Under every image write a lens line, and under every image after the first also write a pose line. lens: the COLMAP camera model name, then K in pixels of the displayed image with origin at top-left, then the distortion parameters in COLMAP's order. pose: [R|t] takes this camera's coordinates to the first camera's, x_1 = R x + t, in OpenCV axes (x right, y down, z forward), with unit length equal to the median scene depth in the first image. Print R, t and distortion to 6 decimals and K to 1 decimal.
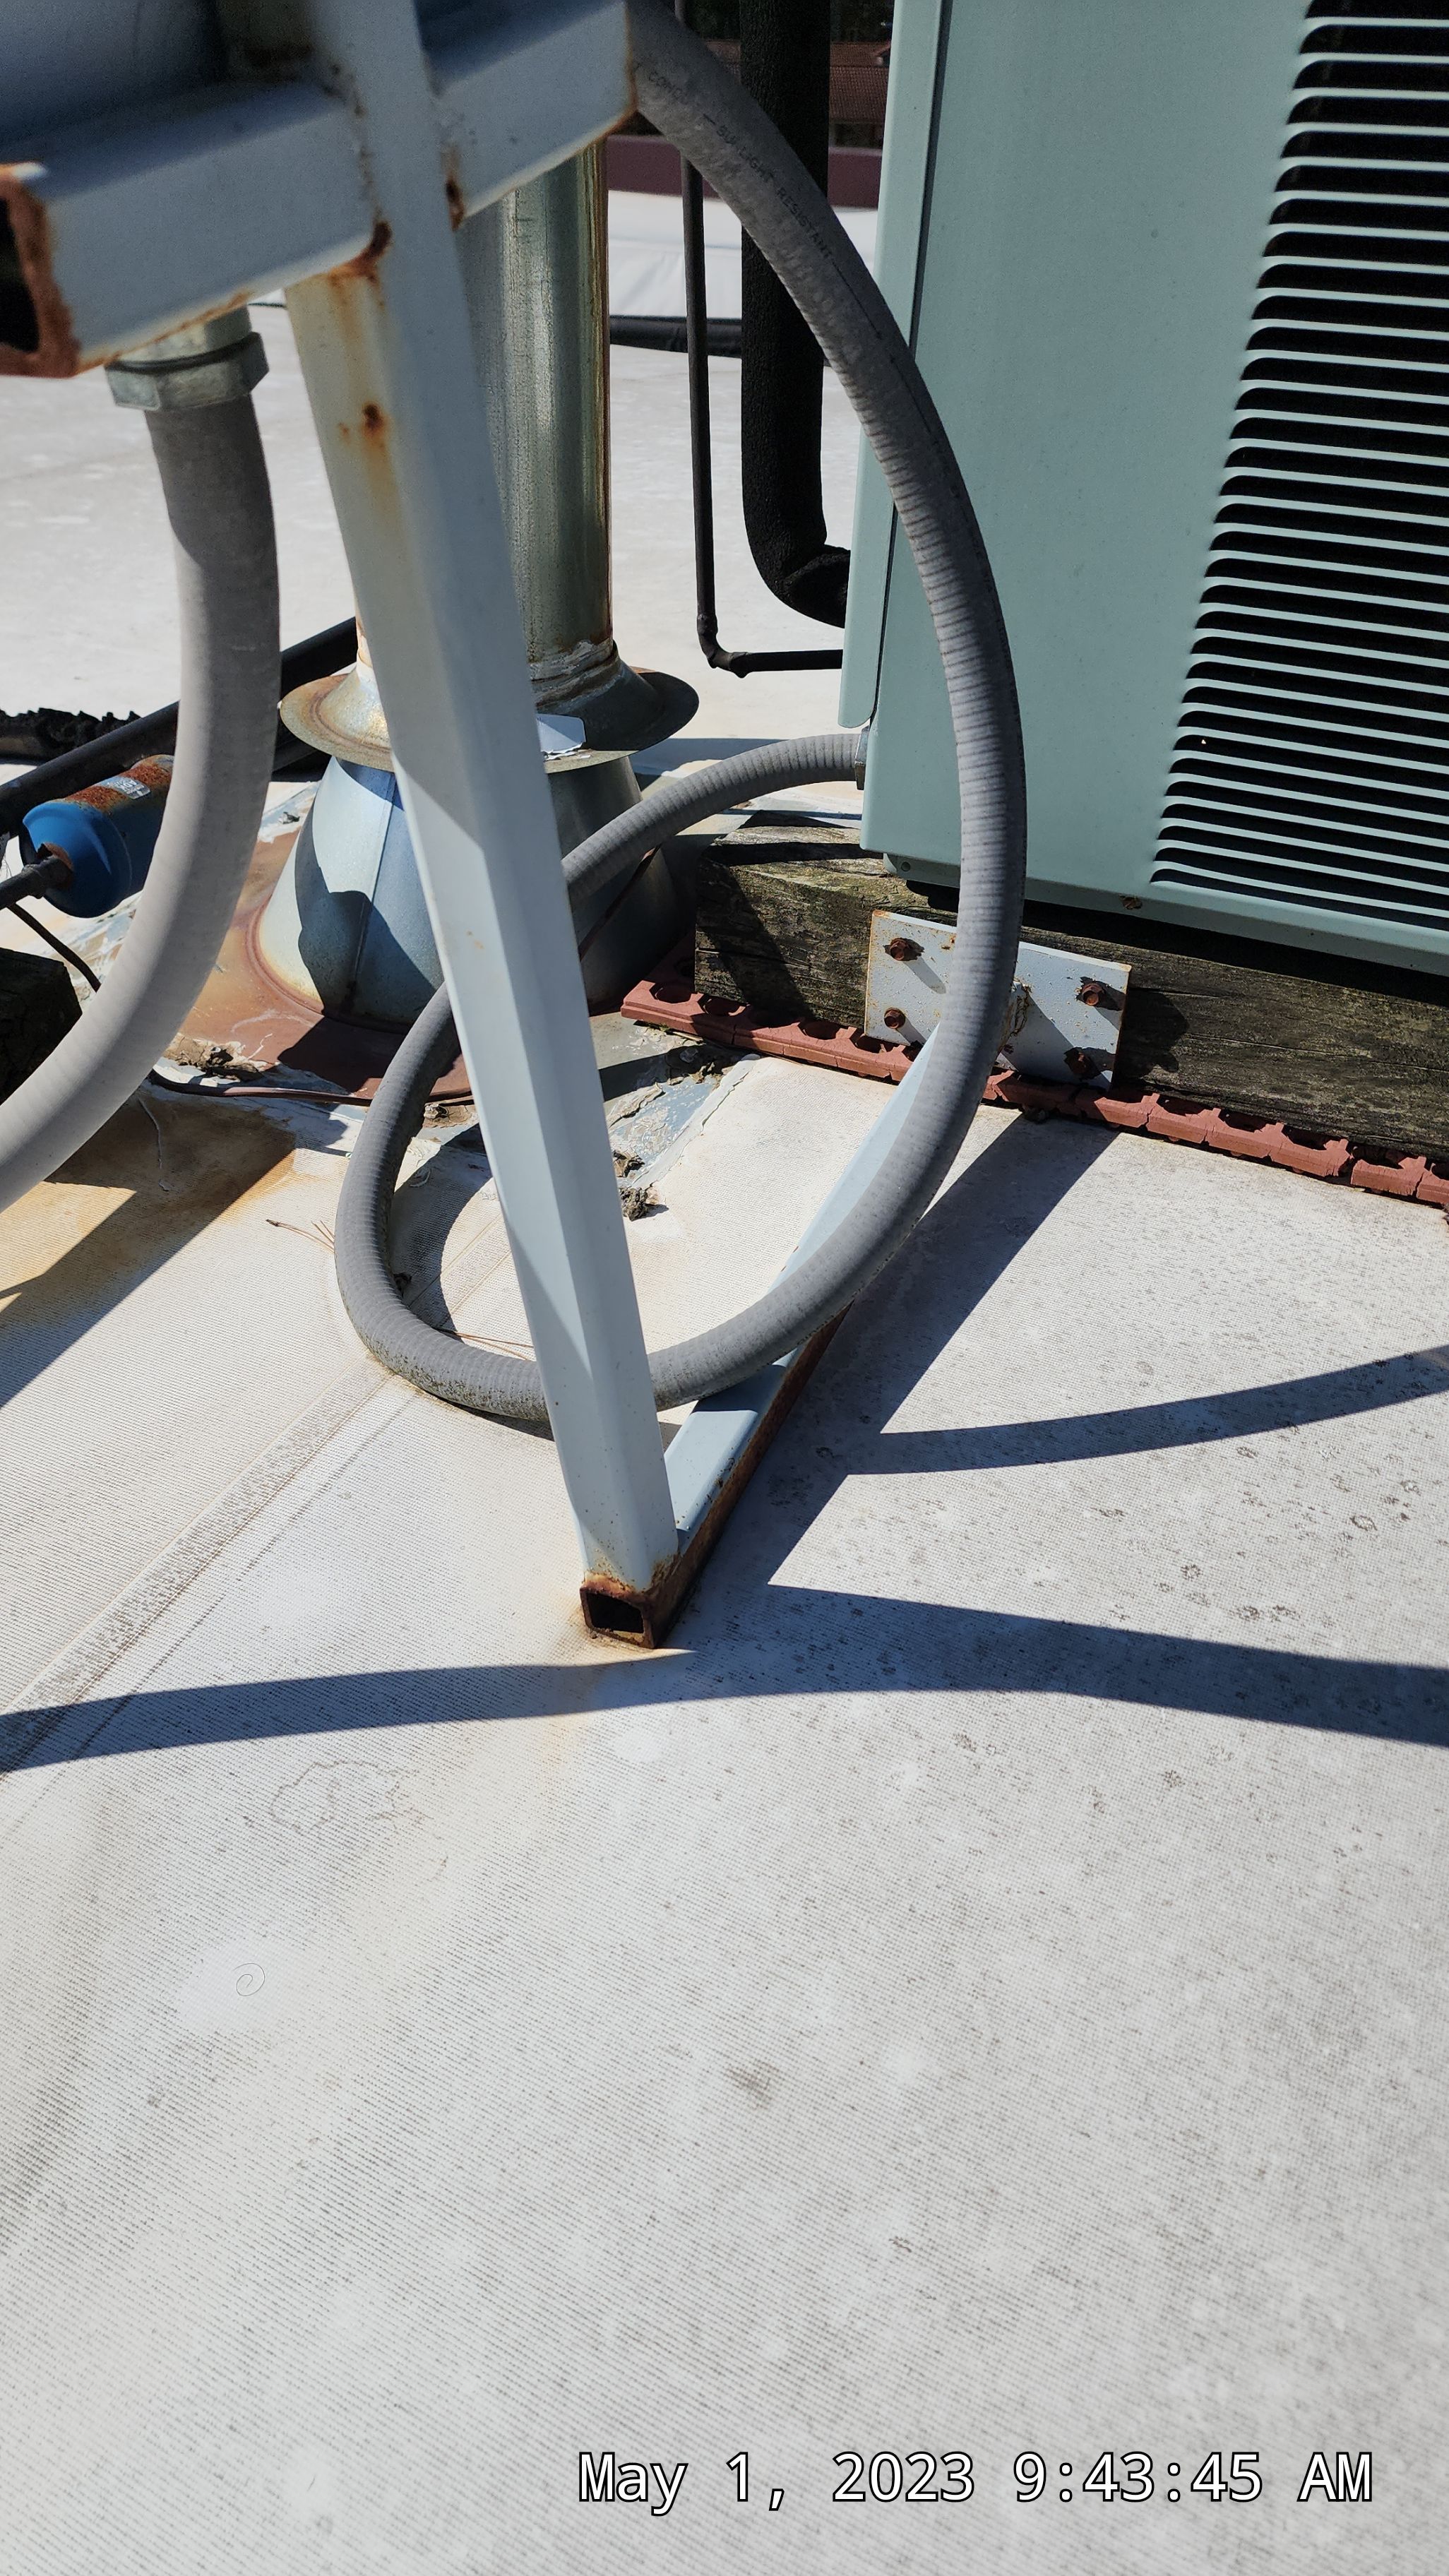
lens RADIAL K [[1727.3, 0, 736.2], [0, 1727.3, 1289.5], [0, 0, 1]] dist [0.081692, -0.075917]
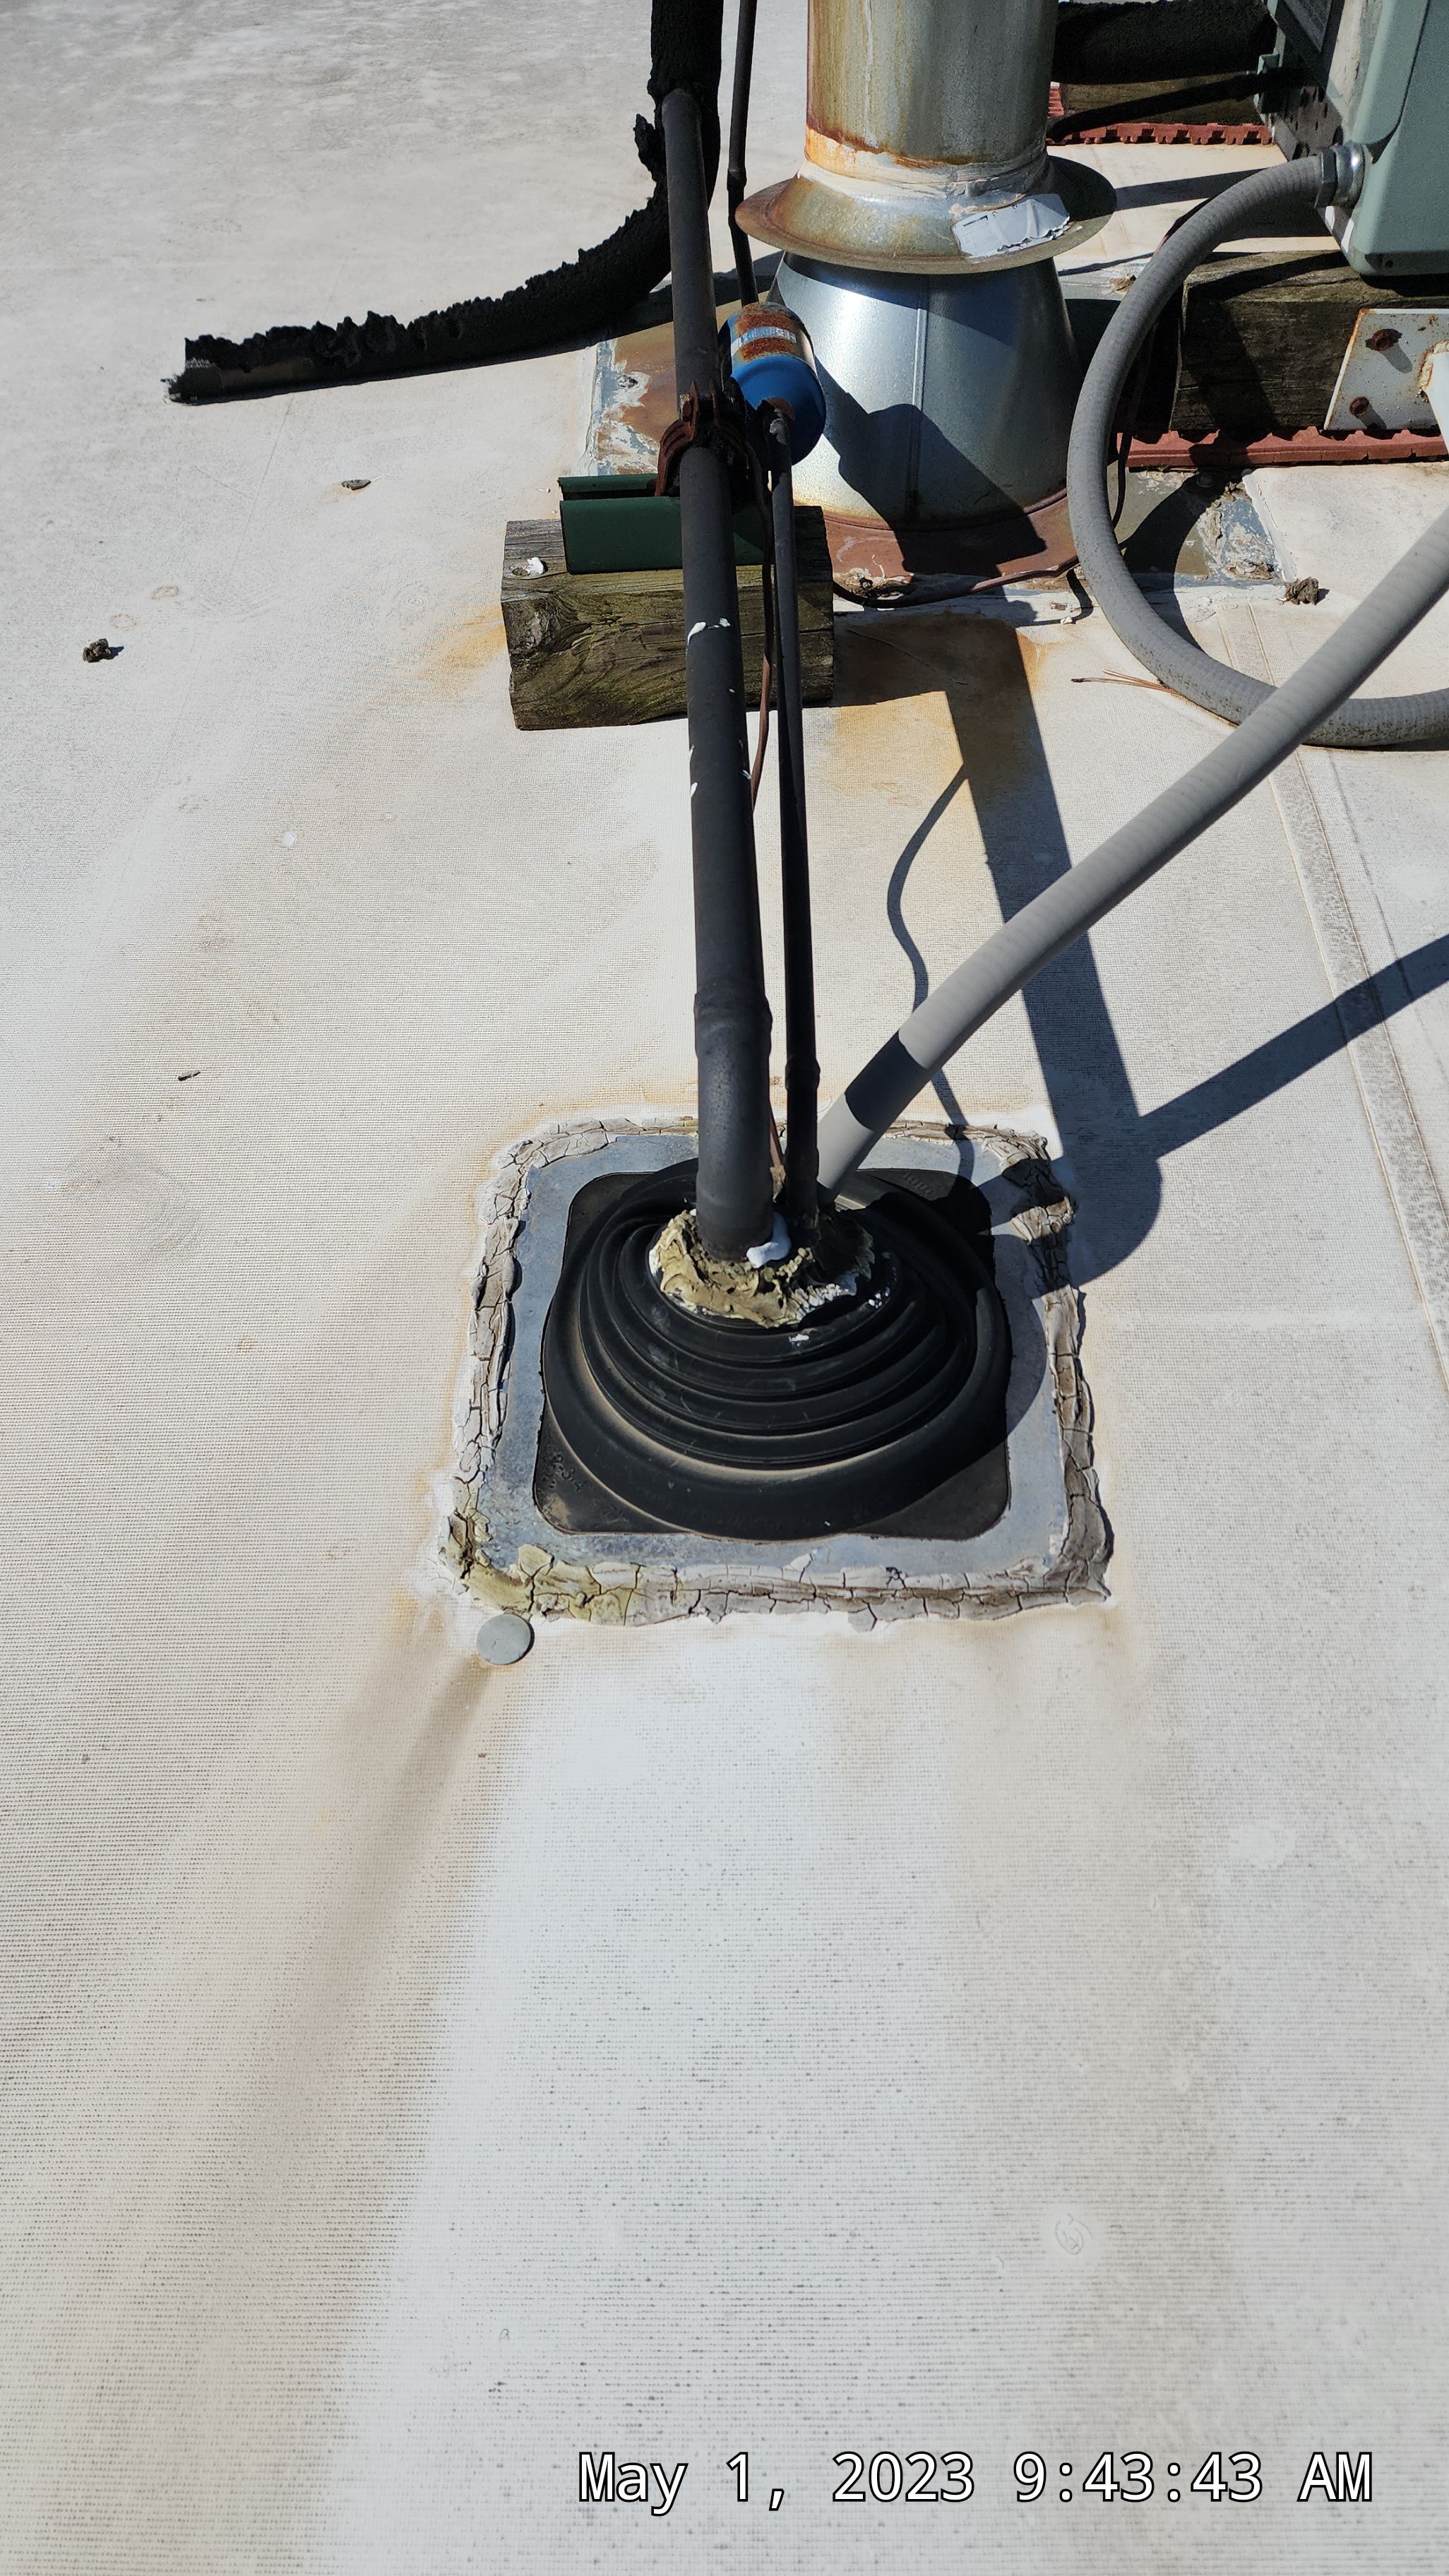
lens RADIAL K [[1727.3, 0, 736.2], [0, 1727.3, 1289.5], [0, 0, 1]] dist [0.081692, -0.075917]
pose [[0.904039, -0.342667, 0.255524, -0.888109], [0.279660, 0.926247, 0.252698, -0.017838], [-0.323270, -0.156989, 0.933194, -0.122159]]
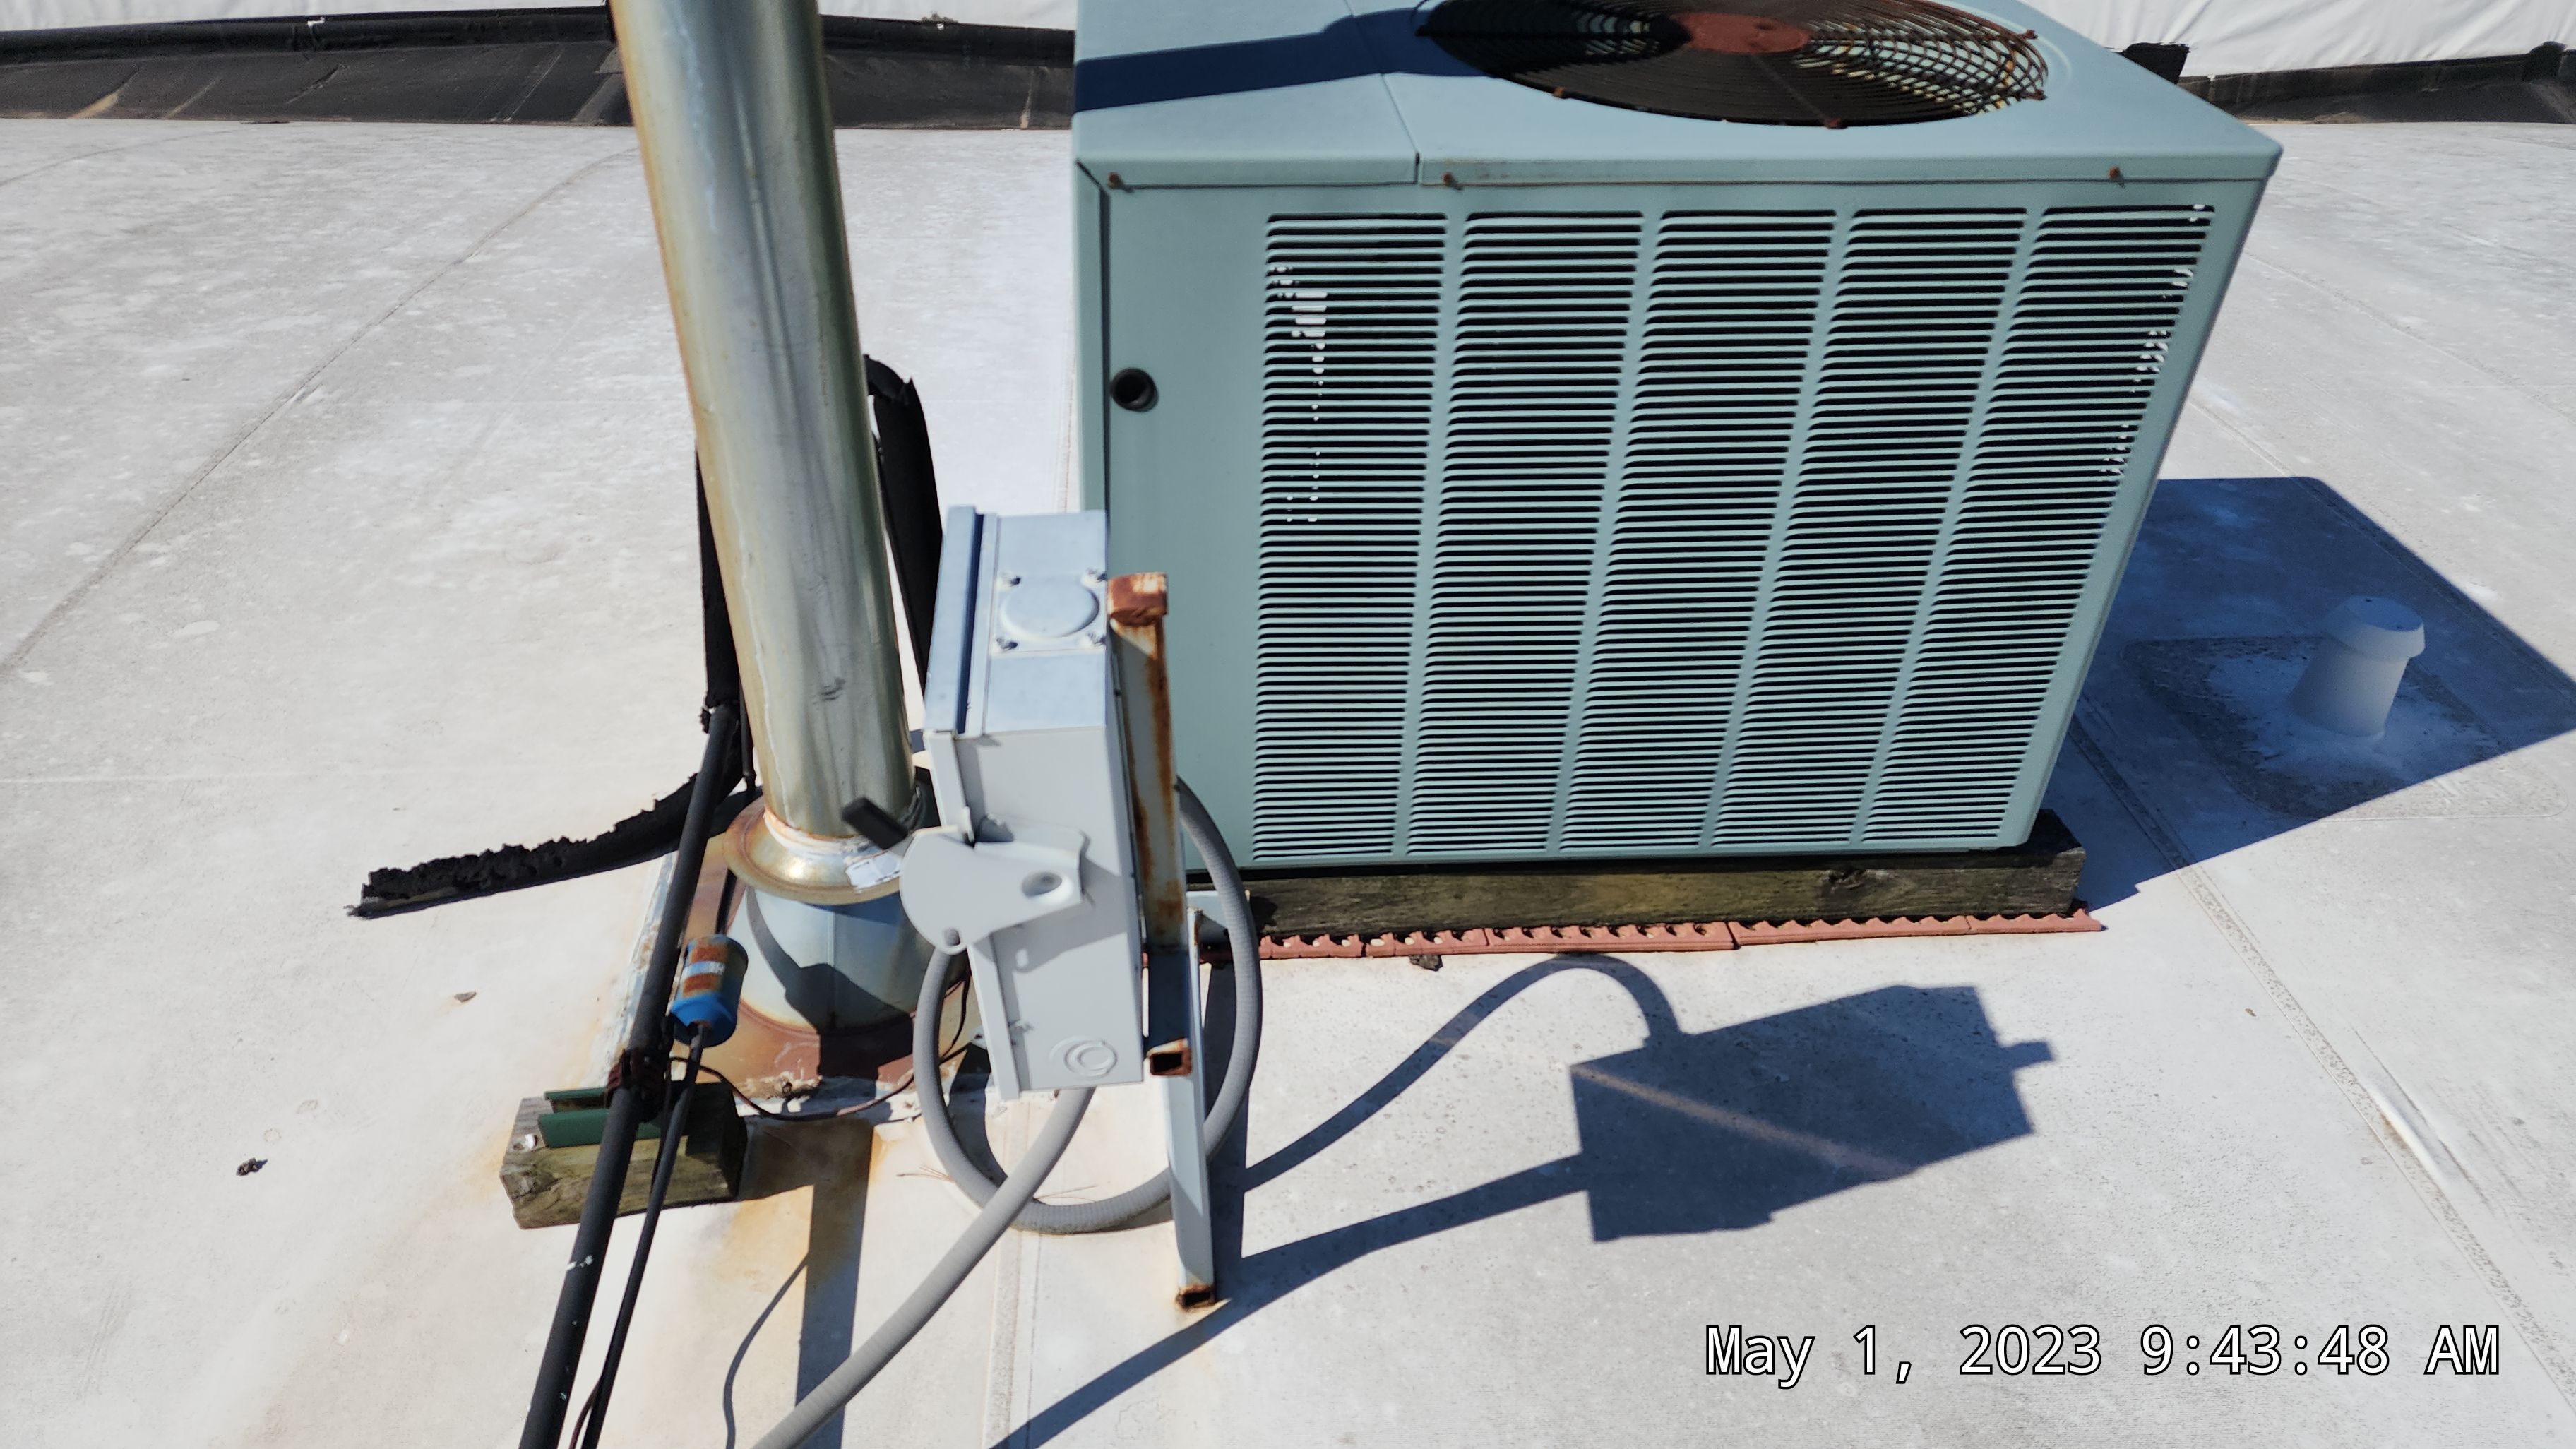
lens RADIAL K [[1727.3, 0, 1288.0], [0, 1727.3, 724.5], [0, 0, 1]] dist [0.081692, -0.075917]
pose [[0.868751, -0.284363, 0.405474, -0.503255], [0.287995, 0.956136, 0.053502, -0.465221], [-0.402903, 0.070295, 0.912539, -0.904563]]
